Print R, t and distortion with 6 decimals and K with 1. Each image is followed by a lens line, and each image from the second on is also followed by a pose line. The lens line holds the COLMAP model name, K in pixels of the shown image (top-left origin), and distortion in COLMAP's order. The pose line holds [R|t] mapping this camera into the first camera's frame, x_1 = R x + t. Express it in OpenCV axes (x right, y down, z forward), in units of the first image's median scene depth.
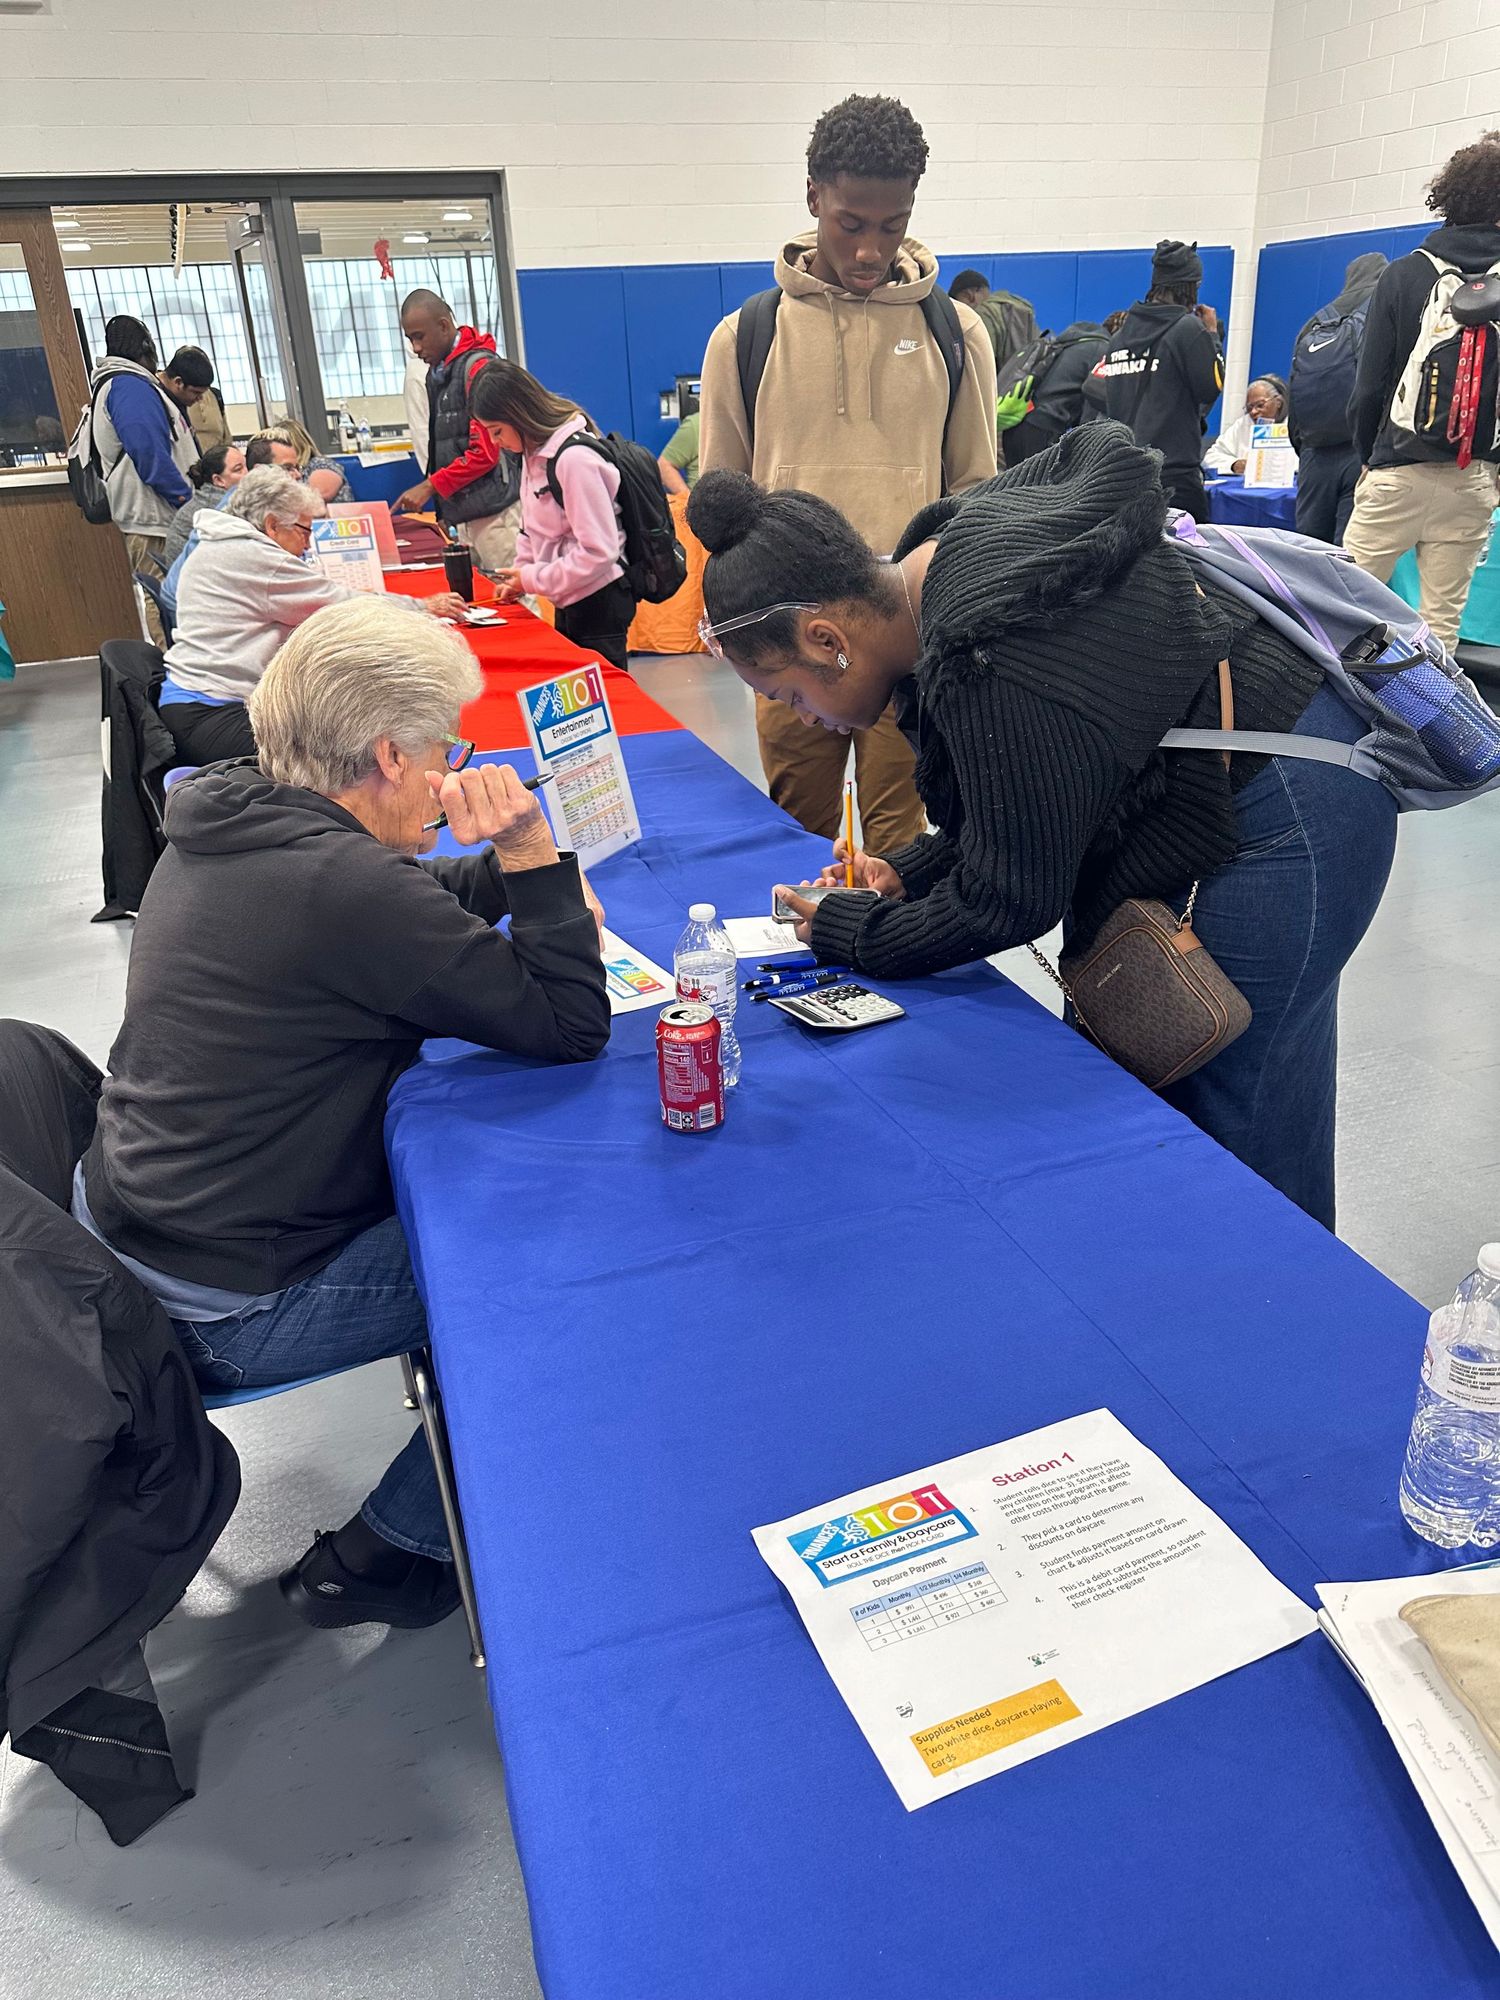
lens RADIAL K [[1426.3, 0, 750.0], [0, 1426.3, 1000.0], [0, 0, 1]] dist [0.003807, -0.005325]
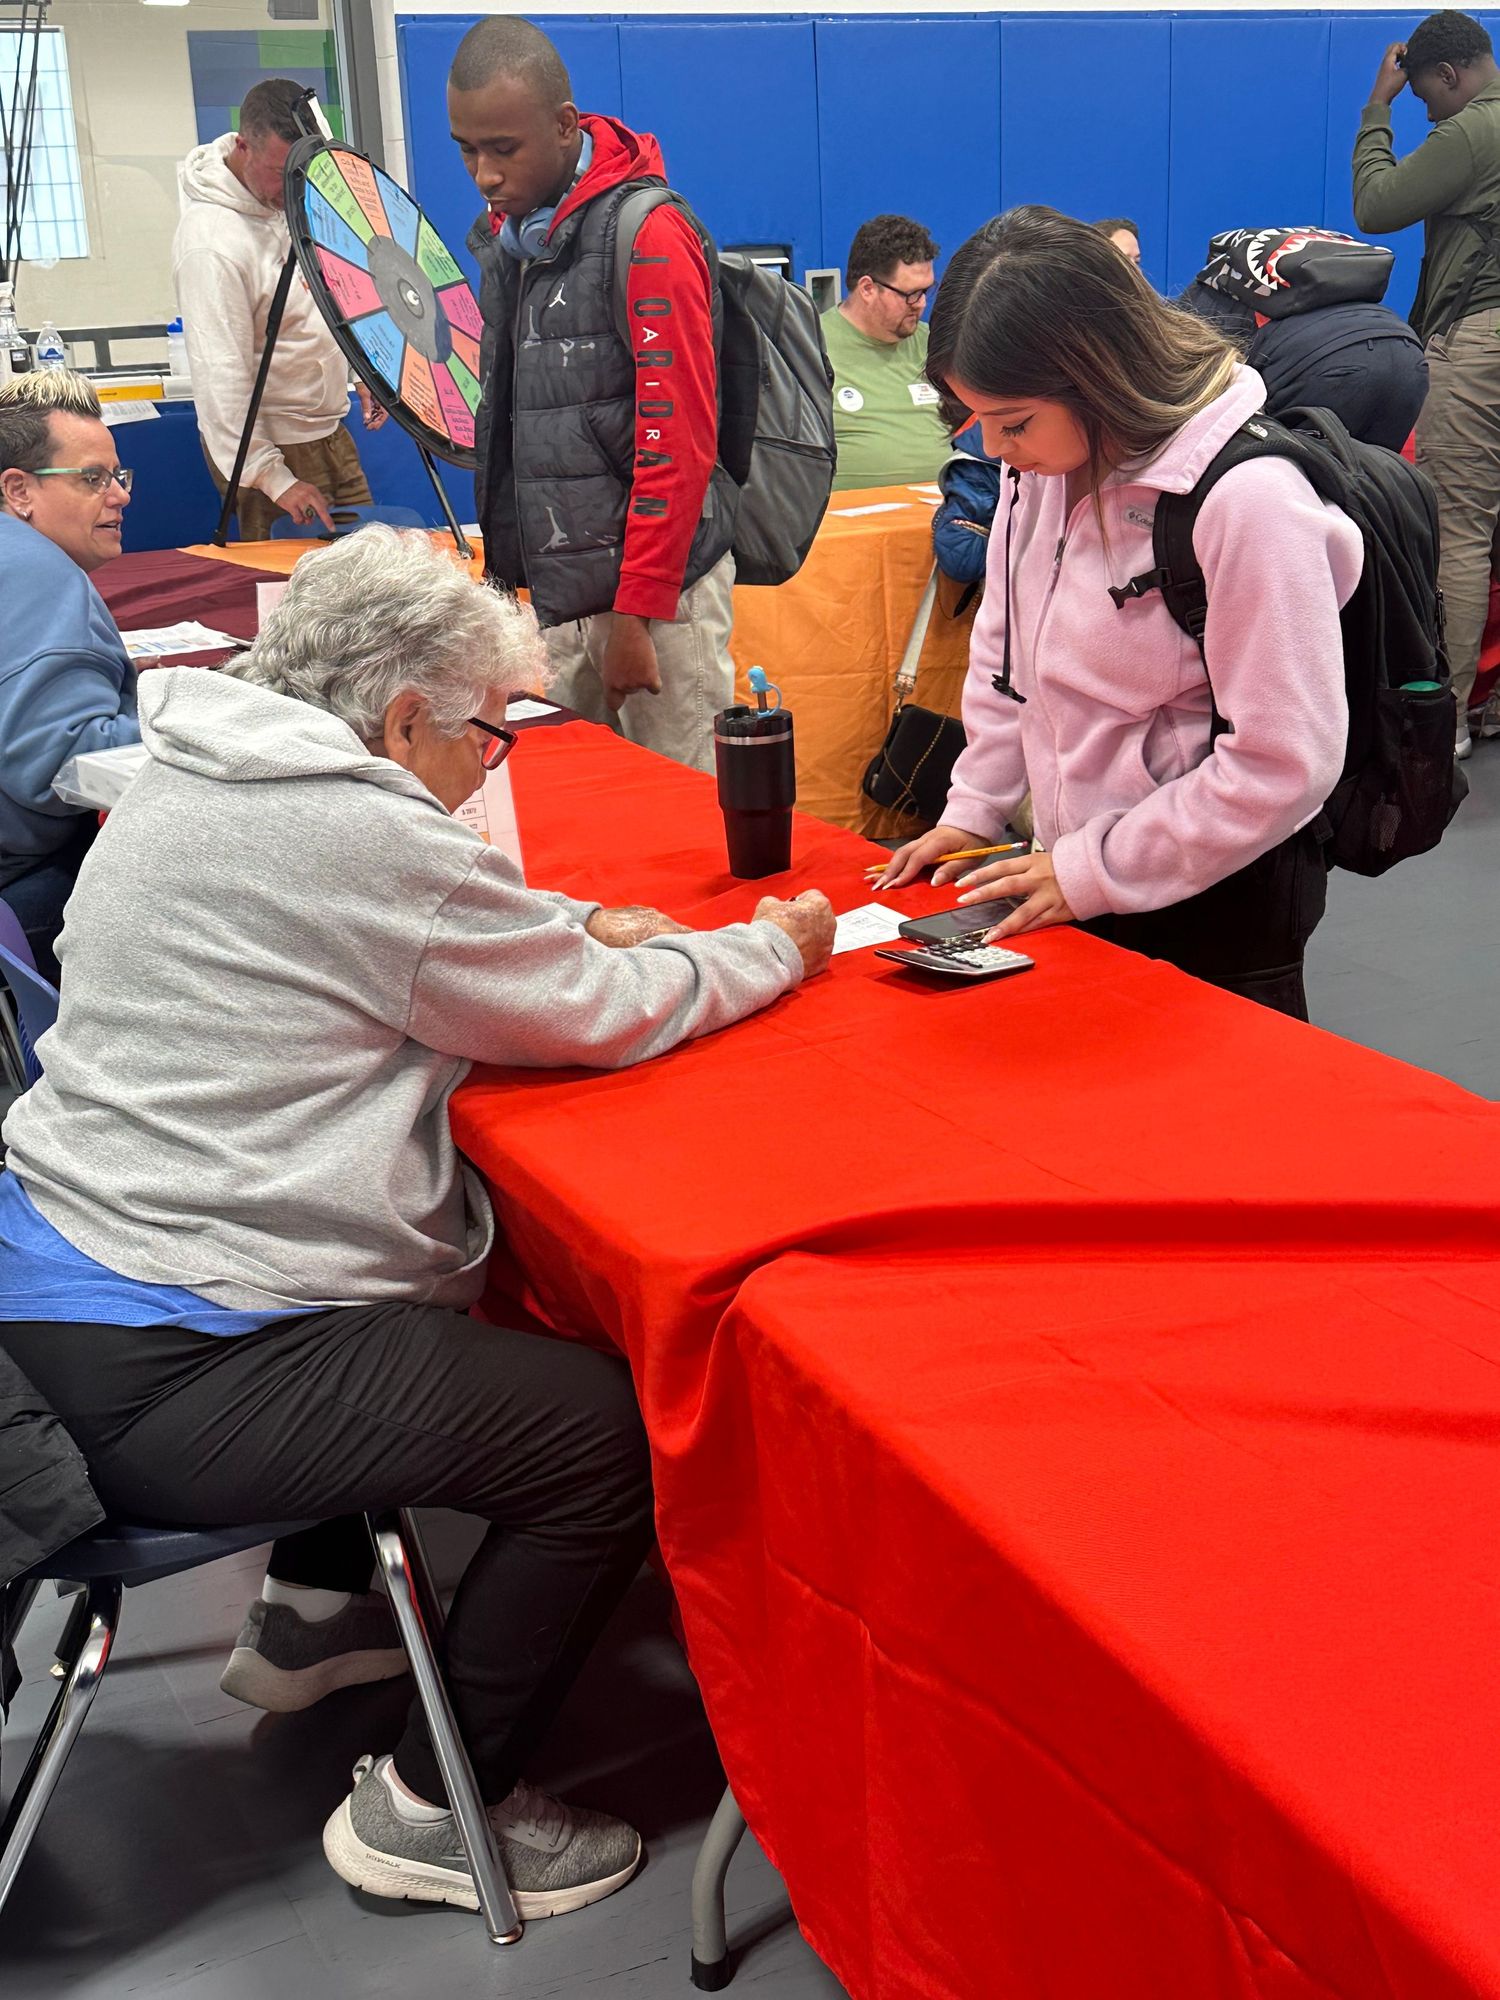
lens RADIAL K [[2421.4, 0, 750.0], [0, 2421.4, 1000.0], [0, 0, 1]] dist [0.055397, 0.016712]
pose [[0.987790, -0.036862, 0.151368, -0.329862], [0.053076, 0.993106, -0.104513, -0.207844], [-0.146472, 0.111271, 0.982937, 0.468304]]
